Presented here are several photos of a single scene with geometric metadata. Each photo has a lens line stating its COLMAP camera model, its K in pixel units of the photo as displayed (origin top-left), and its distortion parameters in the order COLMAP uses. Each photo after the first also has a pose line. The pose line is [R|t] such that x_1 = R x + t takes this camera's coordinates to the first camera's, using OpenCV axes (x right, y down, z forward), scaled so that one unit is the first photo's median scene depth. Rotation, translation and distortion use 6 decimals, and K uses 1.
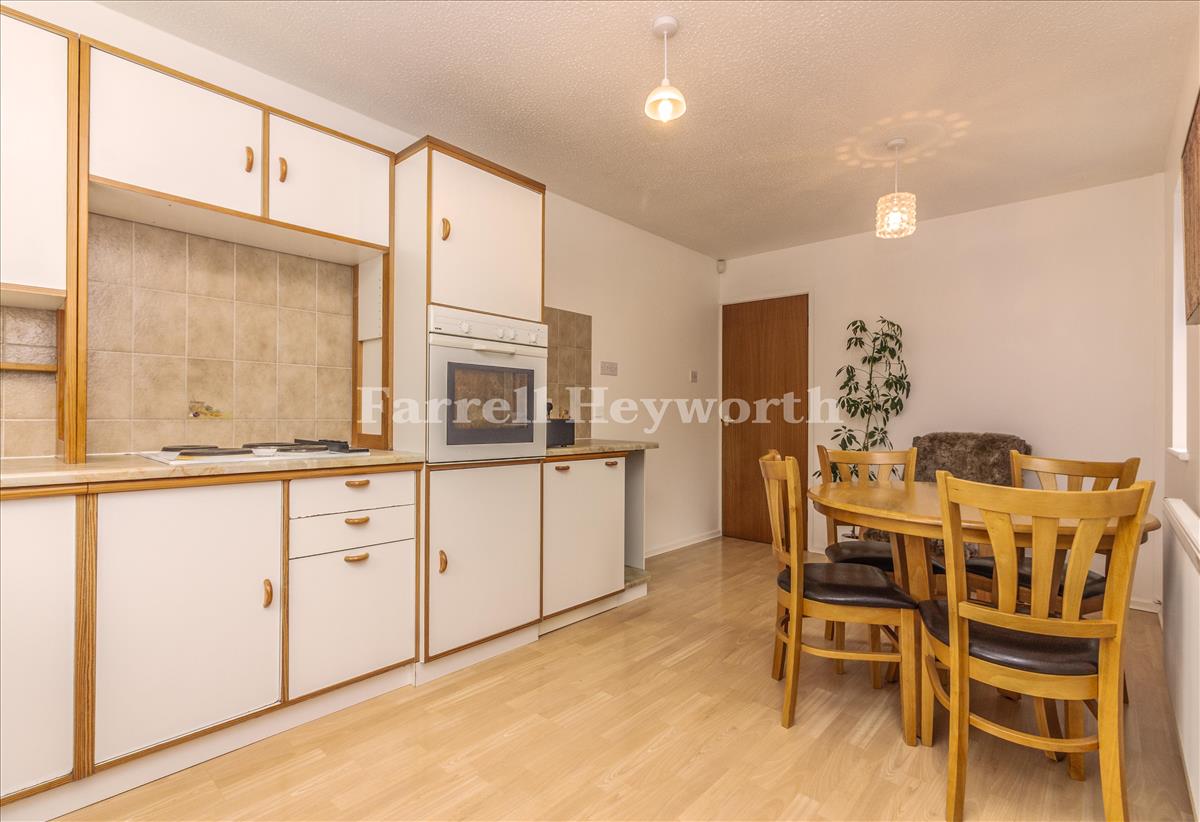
lens RADIAL K [[570.1, 0, 601.9], [0, 570.1, 410.7], [0, 0, 1]] dist [0.004485, 0.000439]
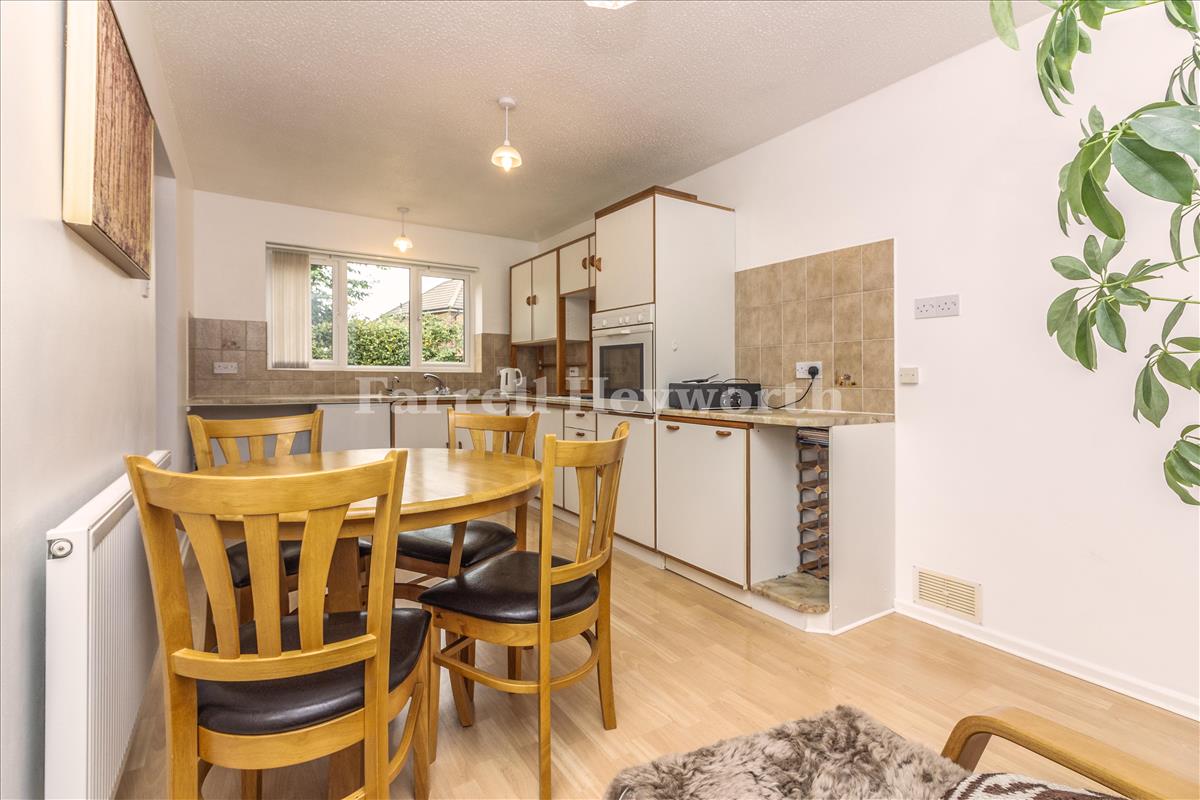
lens RADIAL K [[534.3, 0, 601.9], [0, 534.3, 387.7], [0, 0, 1]] dist [-0.002106, -0.000079]
pose [[-0.256074, 0.005684, -0.966640, 0.892866], [-0.003637, 0.999970, 0.006844, 0.015819], [0.966650, 0.005269, -0.256046, 1.048430]]
